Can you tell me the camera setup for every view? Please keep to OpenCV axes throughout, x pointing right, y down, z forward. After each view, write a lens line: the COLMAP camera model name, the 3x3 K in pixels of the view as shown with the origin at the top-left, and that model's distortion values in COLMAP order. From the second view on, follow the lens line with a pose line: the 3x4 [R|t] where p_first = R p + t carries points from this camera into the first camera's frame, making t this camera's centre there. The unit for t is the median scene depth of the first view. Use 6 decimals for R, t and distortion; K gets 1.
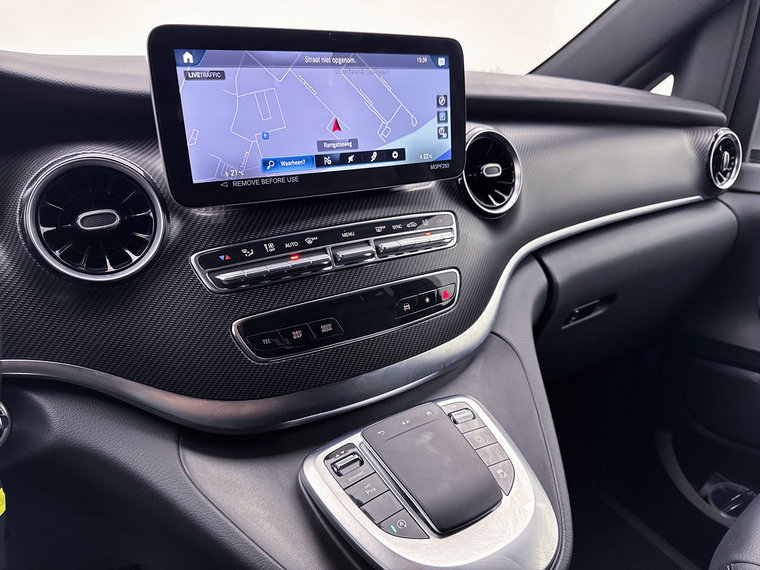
lens RADIAL K [[536.9, 0, 378.7], [0, 536.9, 289.4], [0, 0, 1]] dist [0.047024, -0.048206]
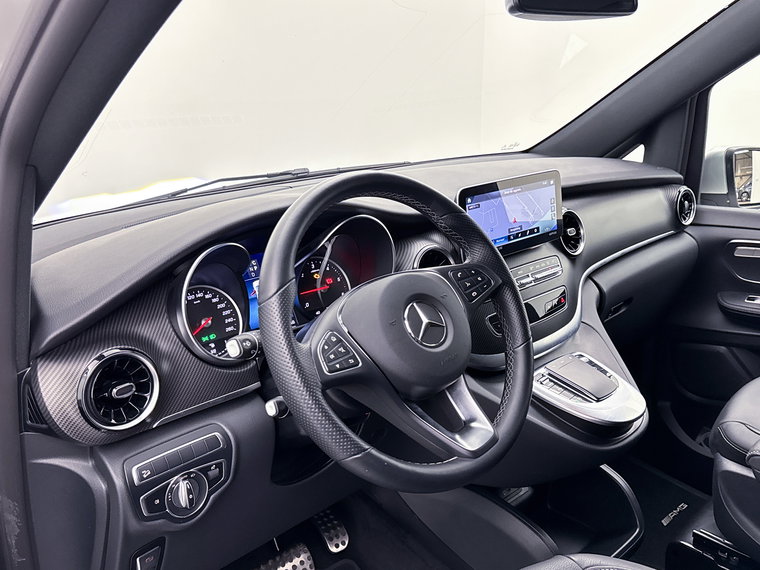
lens RADIAL K [[674.9, 0, 379.7], [0, 674.9, 287.8], [0, 0, 1]] dist [0.014720, -0.052886]
pose [[0.987413, -0.076480, 0.138440, -0.903159], [0.085690, 0.994402, -0.061828, 0.062449], [-0.132936, 0.072913, 0.988439, -1.367425]]
